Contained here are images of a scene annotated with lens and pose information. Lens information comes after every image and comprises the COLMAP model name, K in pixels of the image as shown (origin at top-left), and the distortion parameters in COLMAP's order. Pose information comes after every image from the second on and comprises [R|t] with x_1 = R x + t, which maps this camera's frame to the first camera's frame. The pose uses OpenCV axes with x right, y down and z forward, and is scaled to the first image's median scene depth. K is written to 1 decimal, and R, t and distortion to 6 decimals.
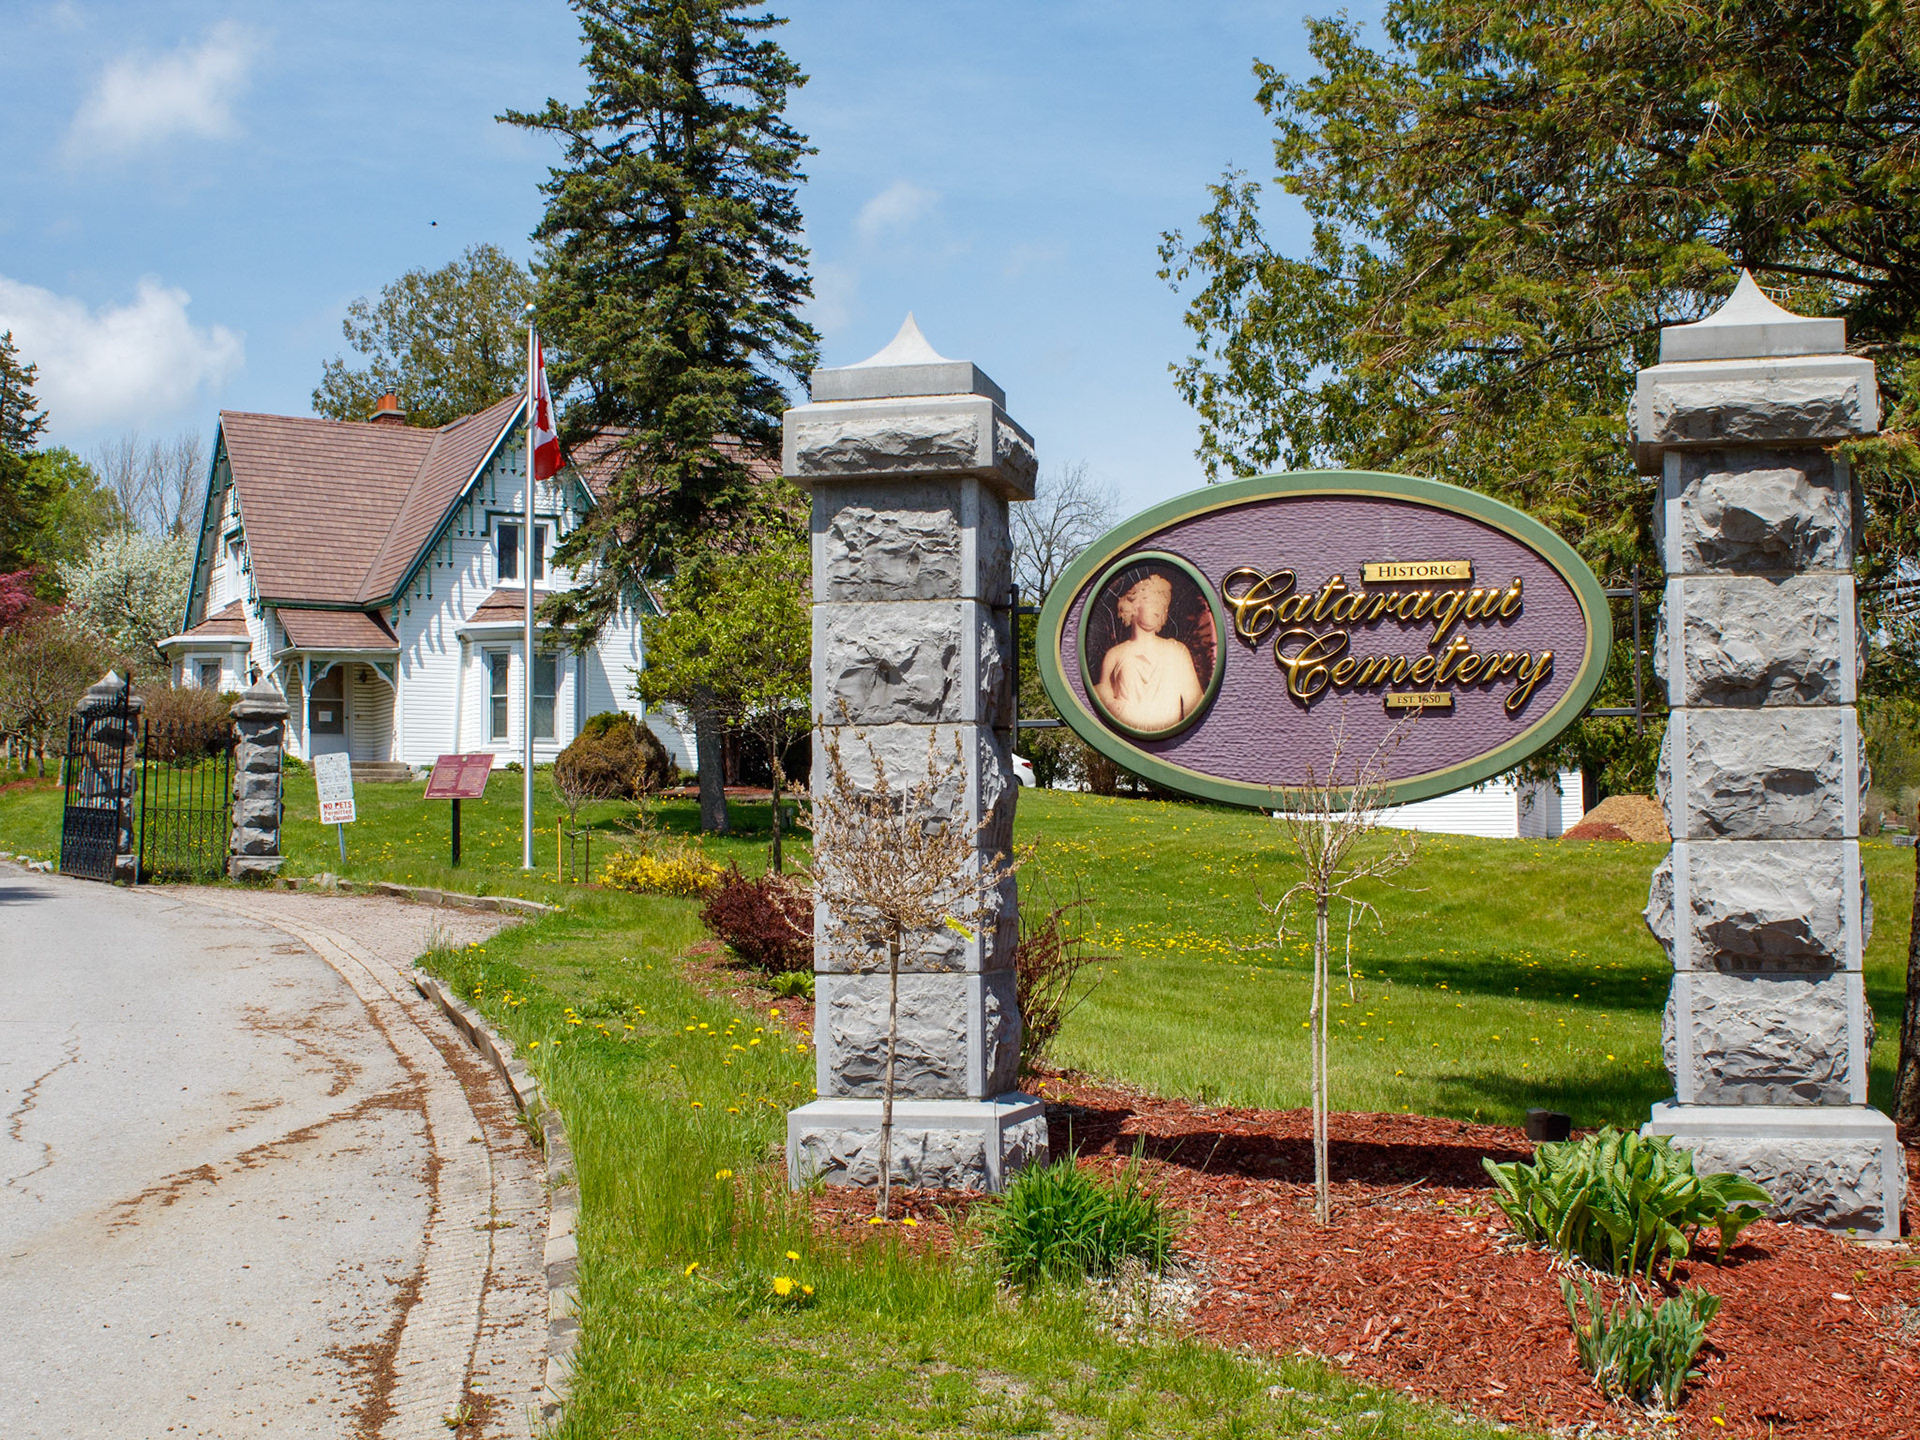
lens RADIAL K [[2840.3, 0, 960.0], [0, 2840.3, 720.0], [0, 0, 1]] dist [0.205951, -0.004100]
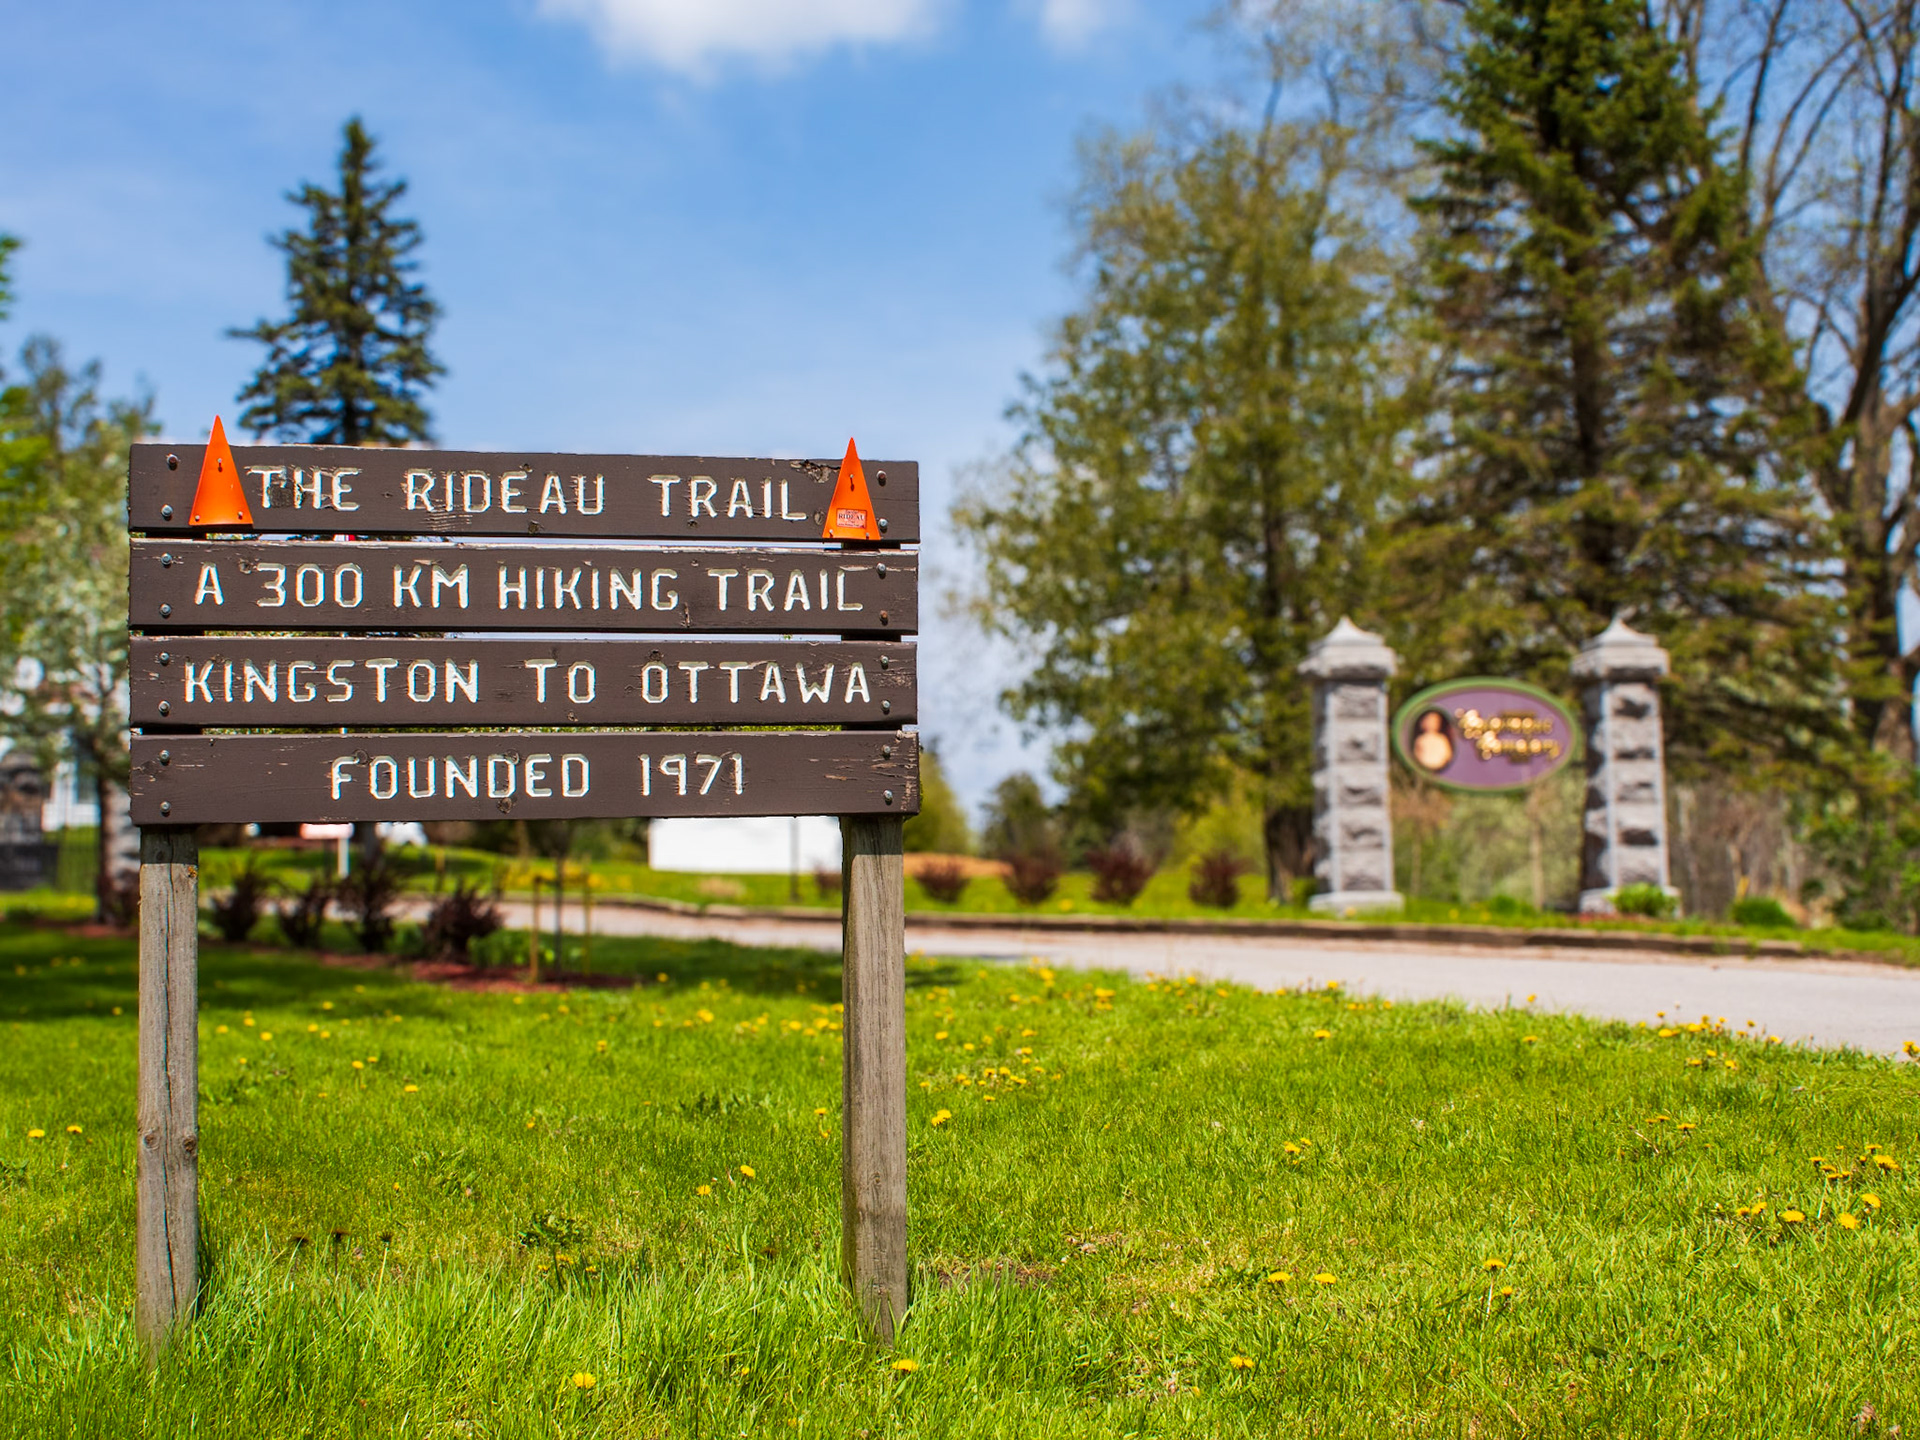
lens RADIAL K [[2840.3, 0, 960.0], [0, 2840.3, 720.0], [0, 0, 1]] dist [0.205951, -0.004100]
pose [[0.923840, 0.018775, 0.382317, -1.500607], [-0.006558, 0.999426, -0.033235, 0.055974], [-0.382722, 0.028196, 0.923433, -1.511114]]
